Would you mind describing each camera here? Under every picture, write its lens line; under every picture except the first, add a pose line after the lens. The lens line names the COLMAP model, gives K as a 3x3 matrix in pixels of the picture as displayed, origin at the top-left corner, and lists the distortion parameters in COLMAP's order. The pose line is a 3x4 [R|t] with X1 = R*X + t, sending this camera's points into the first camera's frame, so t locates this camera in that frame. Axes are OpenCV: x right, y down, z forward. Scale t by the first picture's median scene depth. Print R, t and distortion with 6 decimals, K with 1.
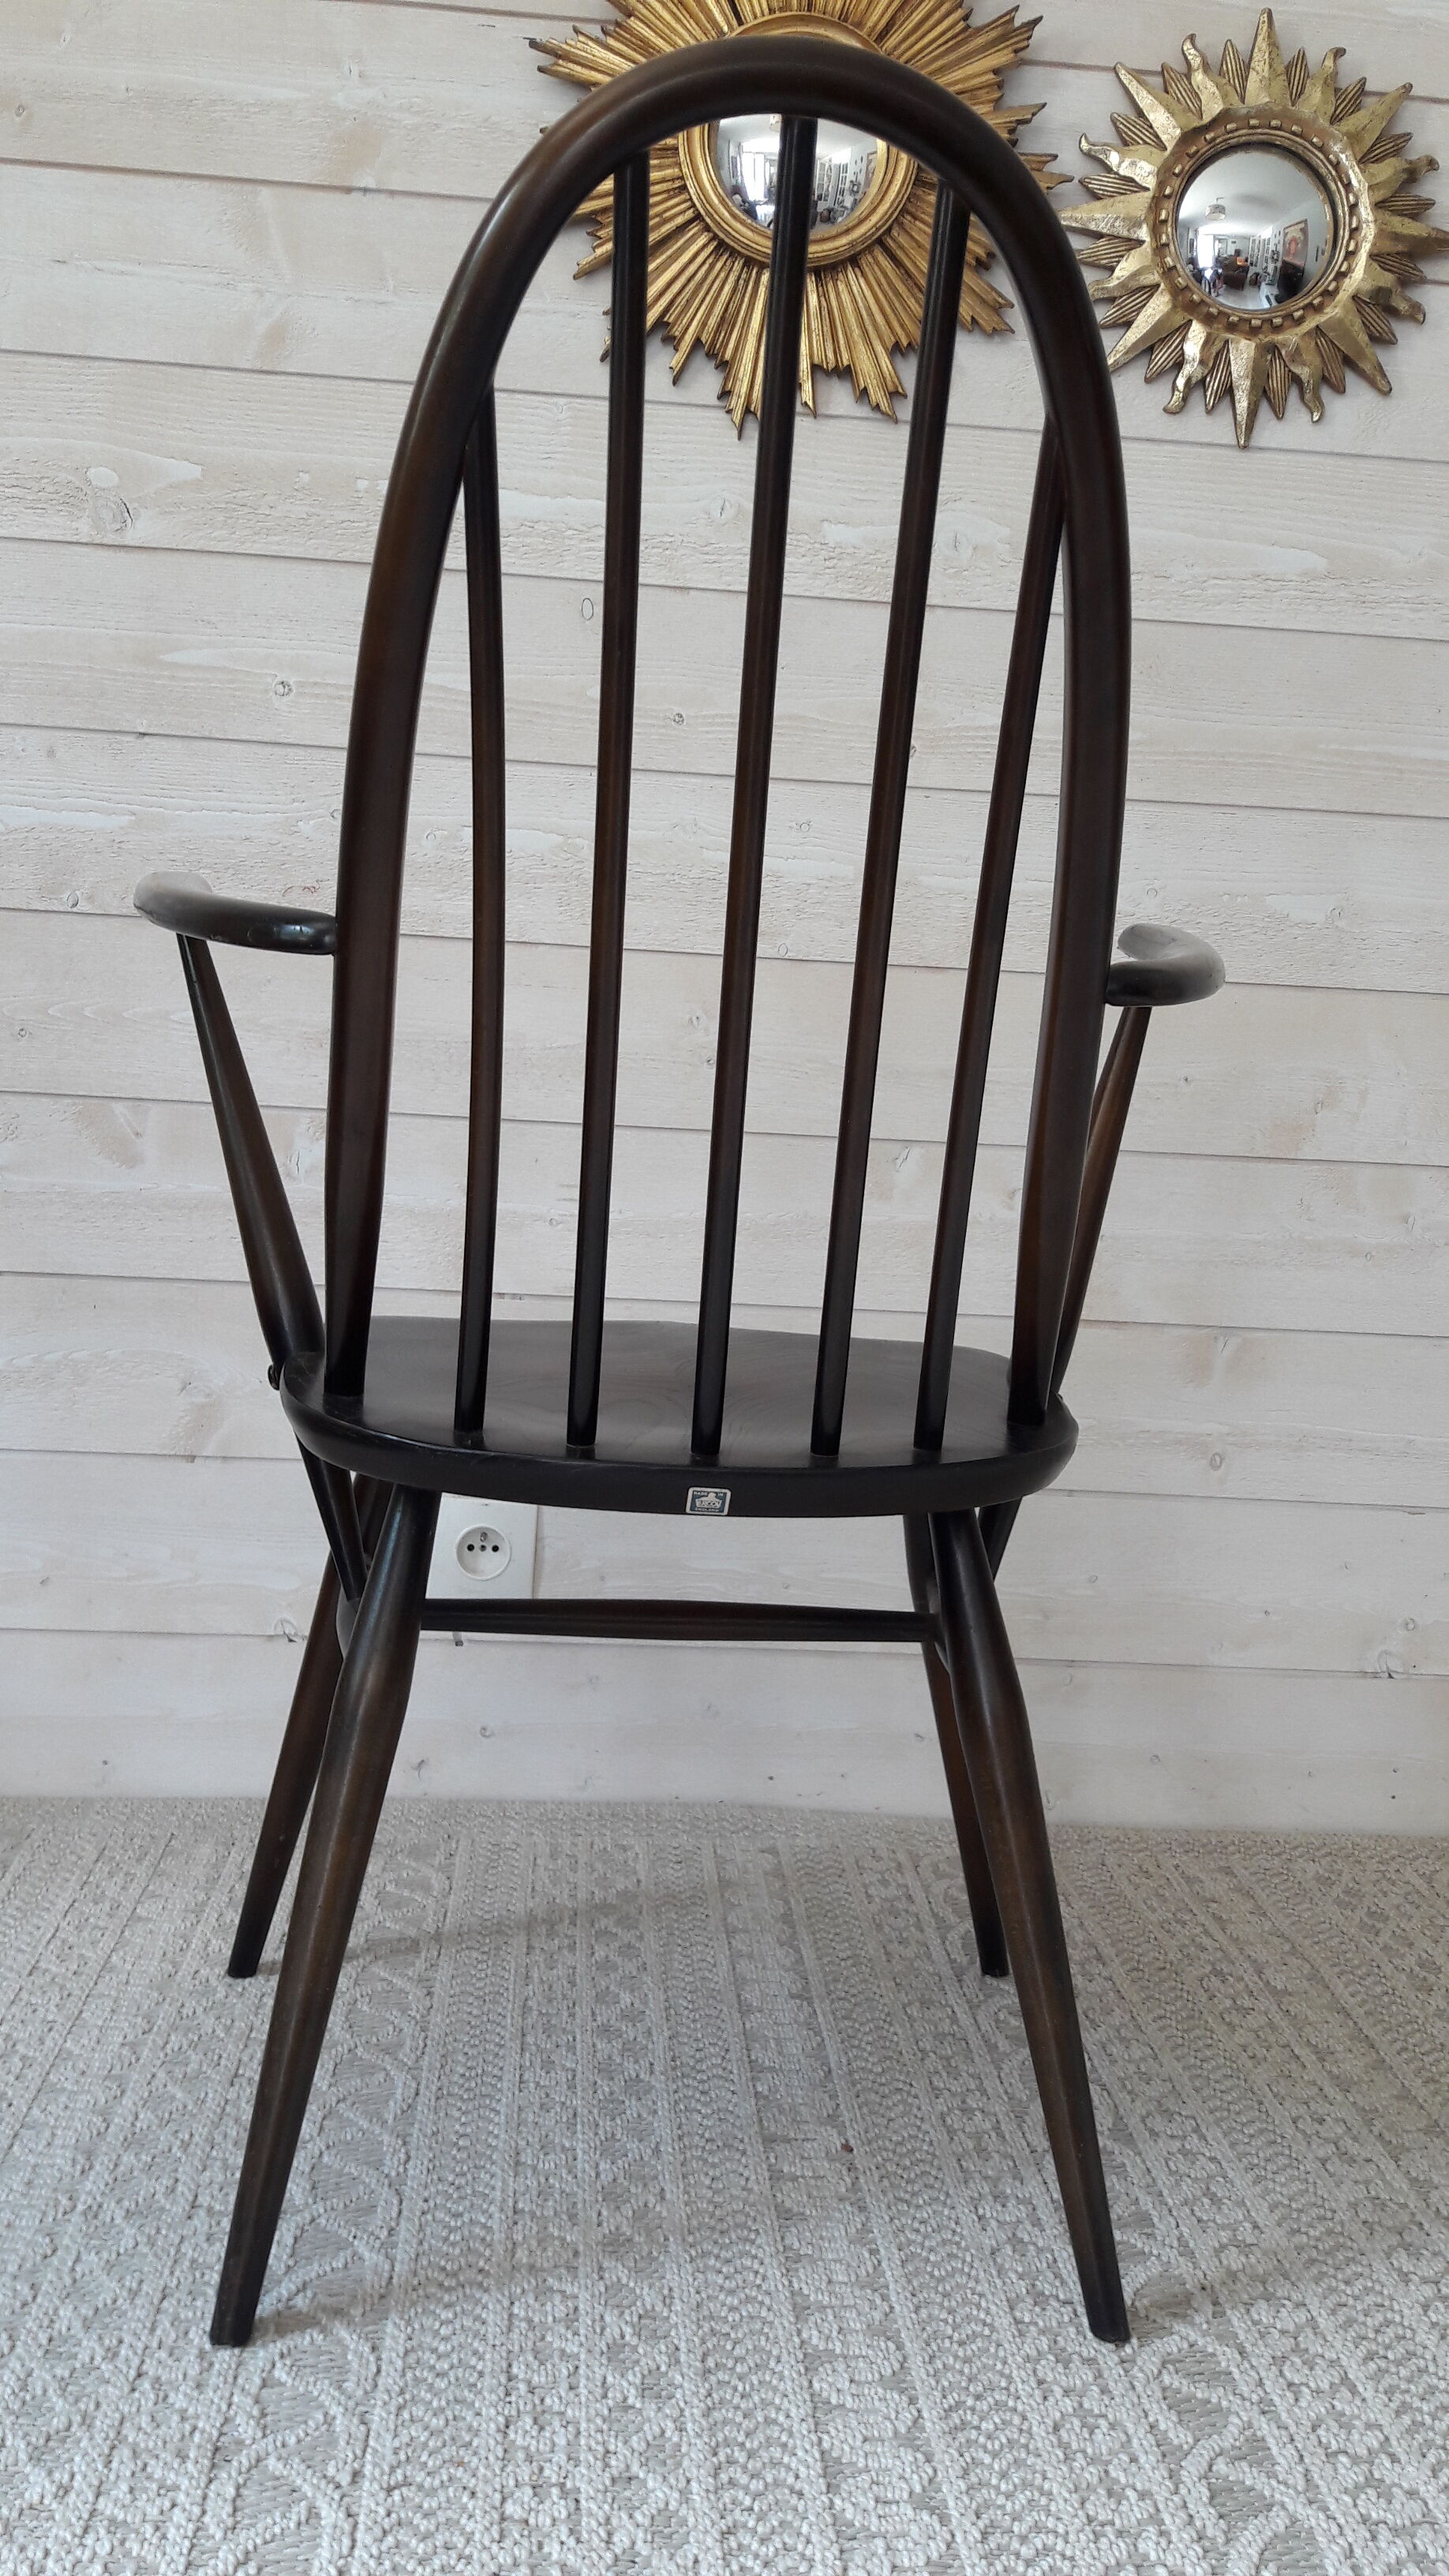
lens RADIAL K [[2040.9, 0, 708.7], [0, 2040.9, 1282.0], [0, 0, 1]] dist [0.006702, -0.019548]
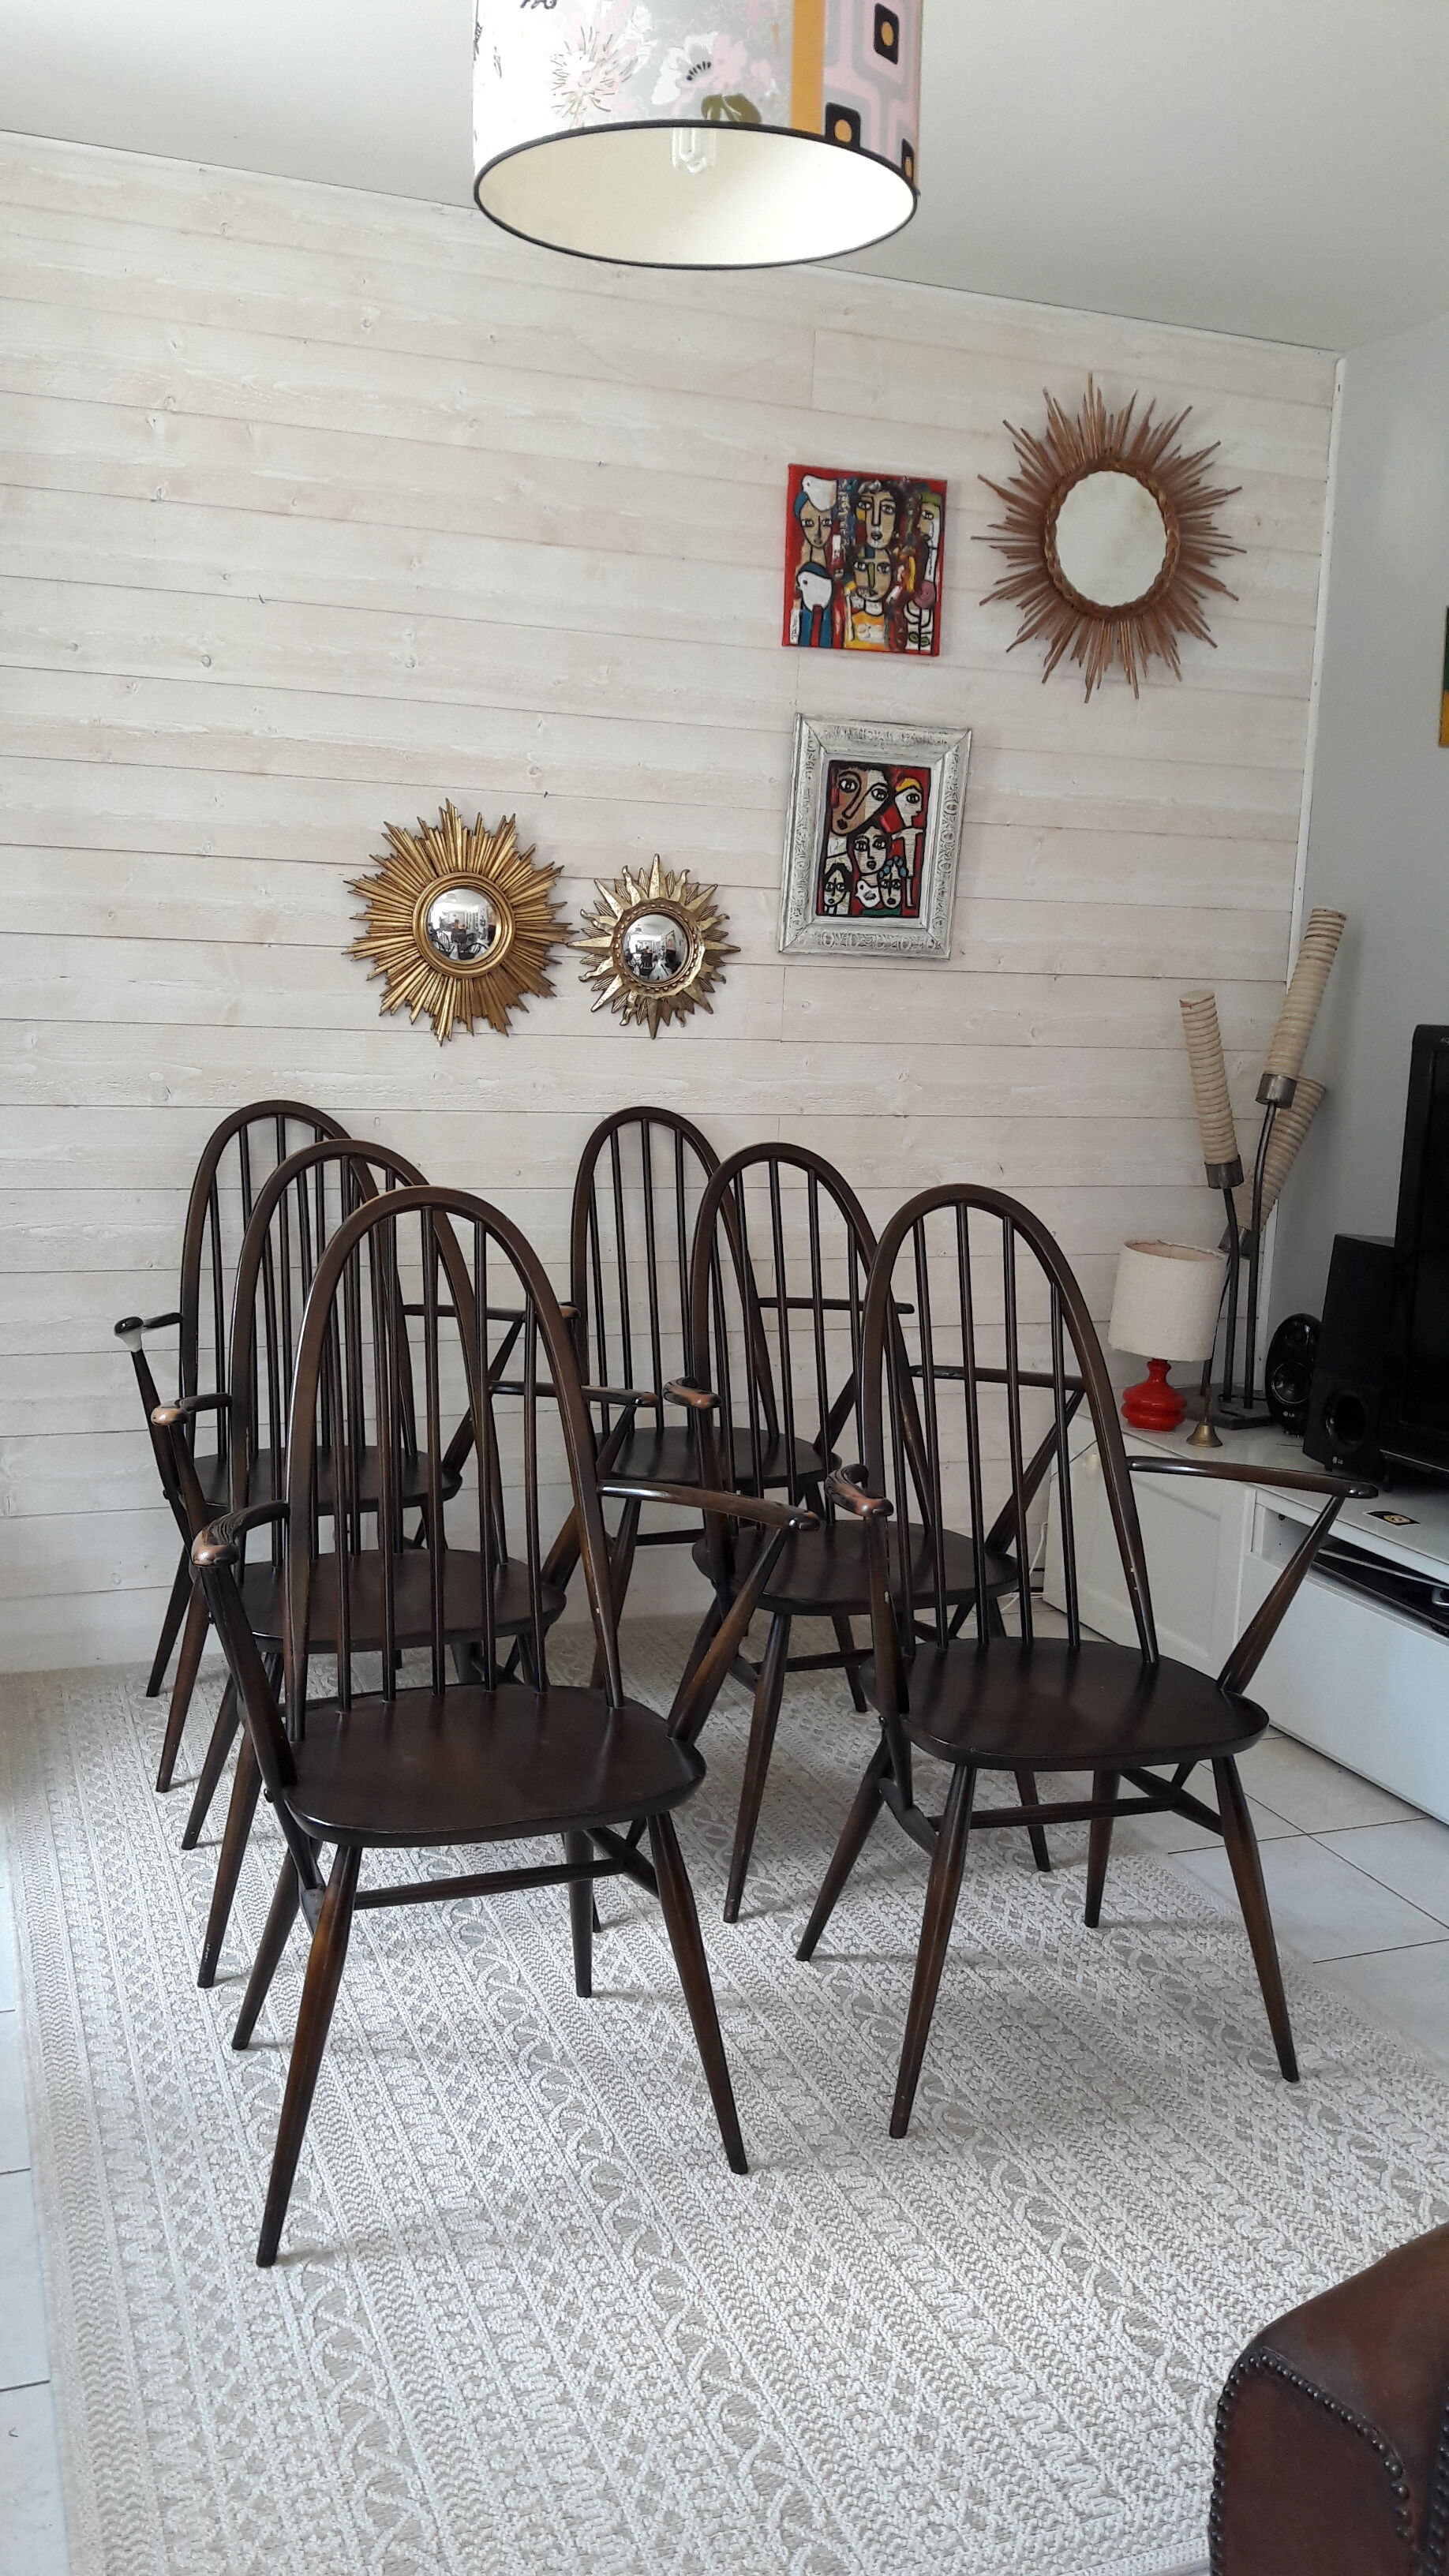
lens RADIAL K [[2040.9, 0, 735.9], [0, 2040.9, 1297.6], [0, 0, 1]] dist [0.006702, -0.019548]
pose [[0.951244, -0.066261, 0.301238, -0.377021], [0.032149, 0.992632, 0.116822, -0.390430], [-0.306759, -0.101441, 0.946366, -1.286880]]
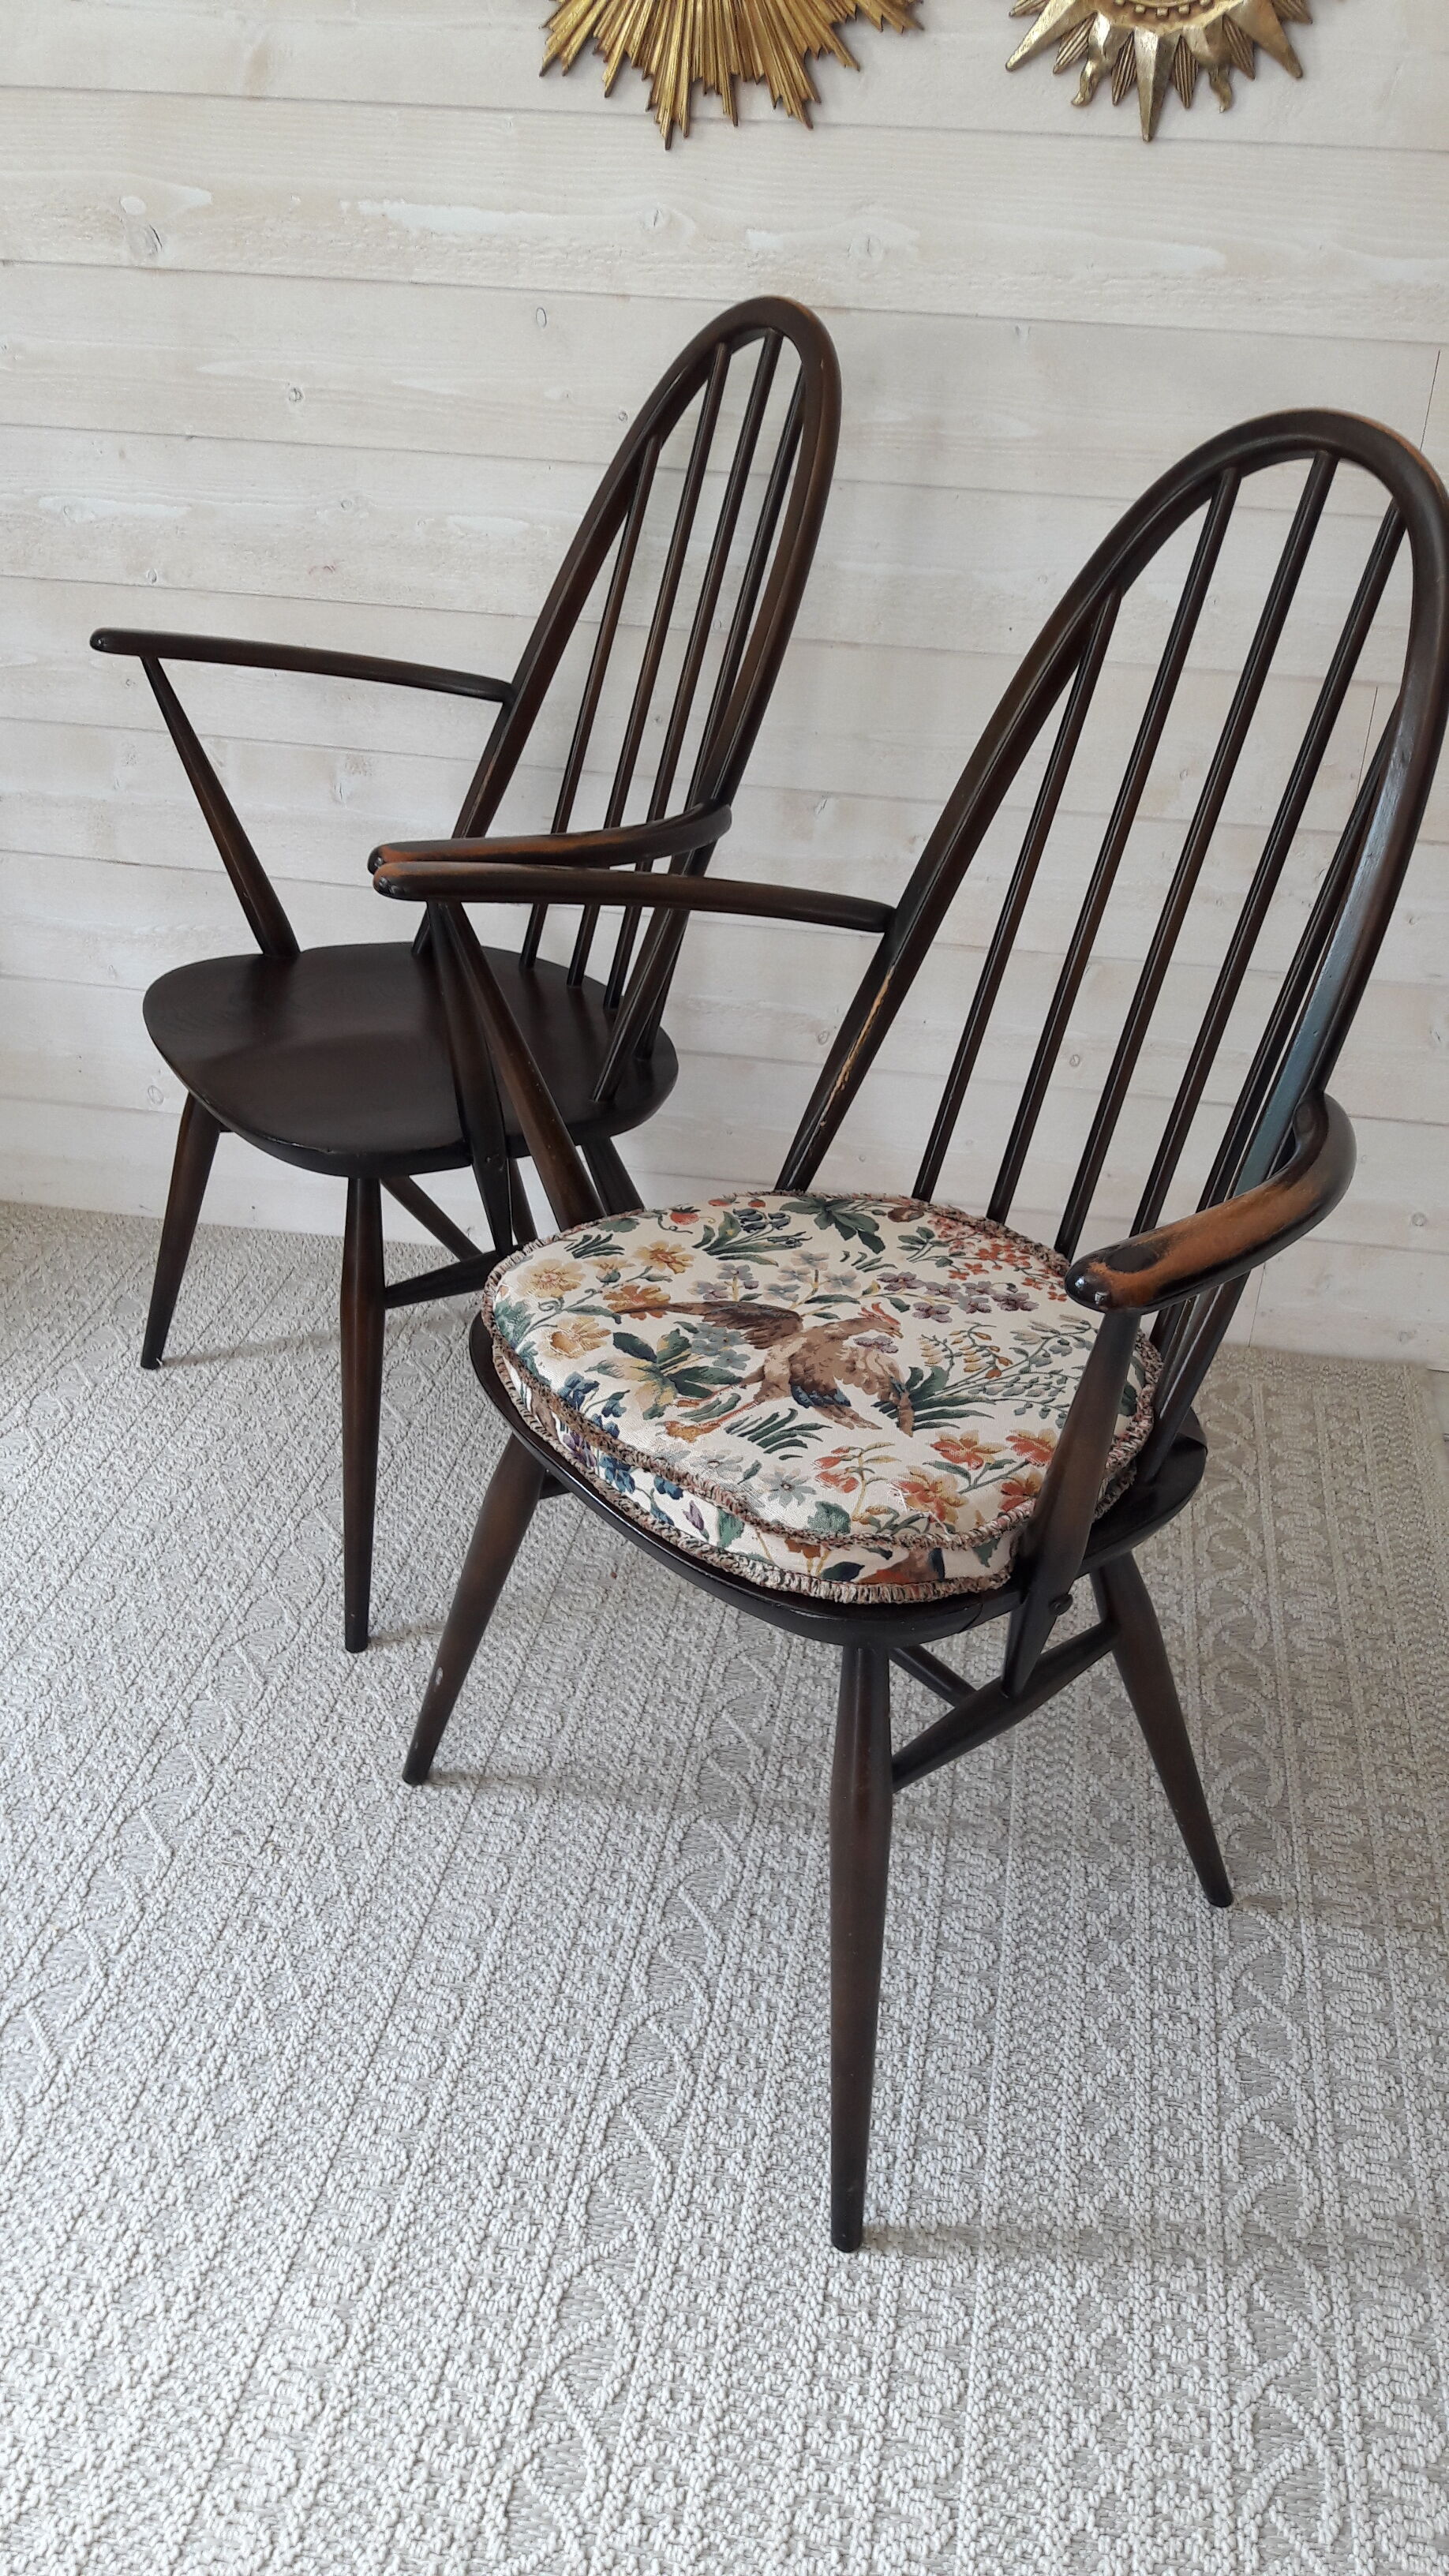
lens RADIAL K [[2040.9, 0, 713.8], [0, 2040.9, 1266.7], [0, 0, 1]] dist [0.006702, -0.019548]
pose [[0.971854, 0.099905, -0.213350, 0.330744], [-0.005250, 0.914586, 0.404357, -0.309266], [0.235524, -0.391856, 0.889369, -0.193767]]
